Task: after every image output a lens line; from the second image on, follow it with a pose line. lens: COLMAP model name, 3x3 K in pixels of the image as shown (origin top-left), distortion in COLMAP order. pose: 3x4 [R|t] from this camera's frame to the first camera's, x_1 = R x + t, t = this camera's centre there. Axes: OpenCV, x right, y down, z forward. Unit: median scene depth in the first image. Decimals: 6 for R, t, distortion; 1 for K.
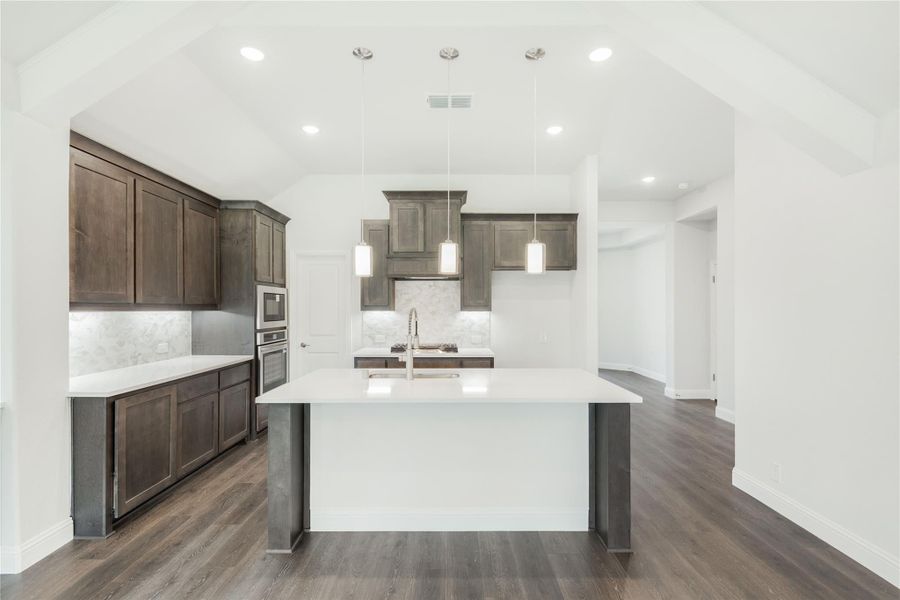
lens RADIAL K [[414.3, 0, 452.1], [0, 414.3, 305.4], [0, 0, 1]] dist [0.000366, 0.000027]
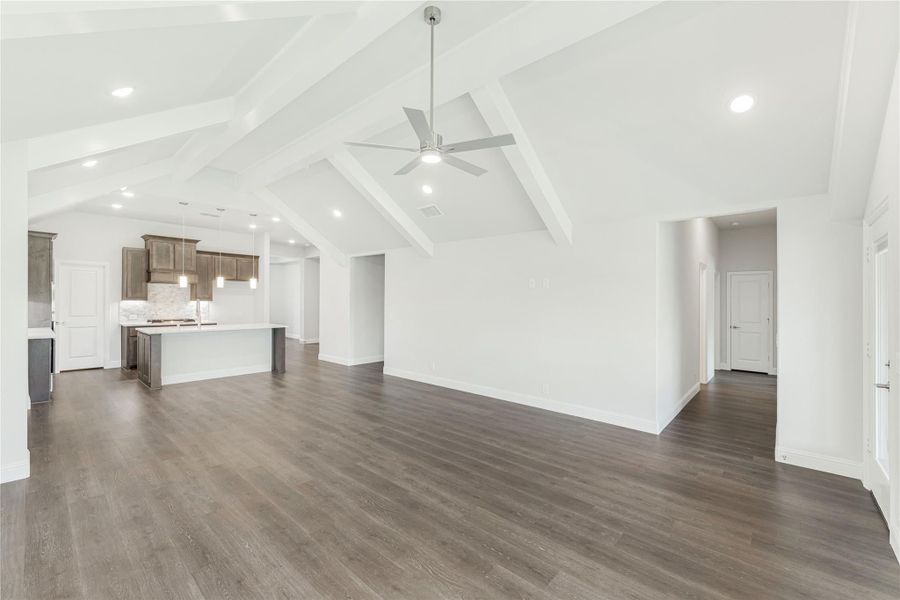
lens RADIAL K [[371.0, 0, 450.0], [0, 371.0, 300.0], [0, 0, 1]] dist [0.002709, 0.000102]
pose [[0.667887, 0.005821, 0.744240, -0.510390], [-0.012433, 0.999917, 0.003336, -0.011038], [-0.744159, -0.011481, 0.667904, -1.120593]]
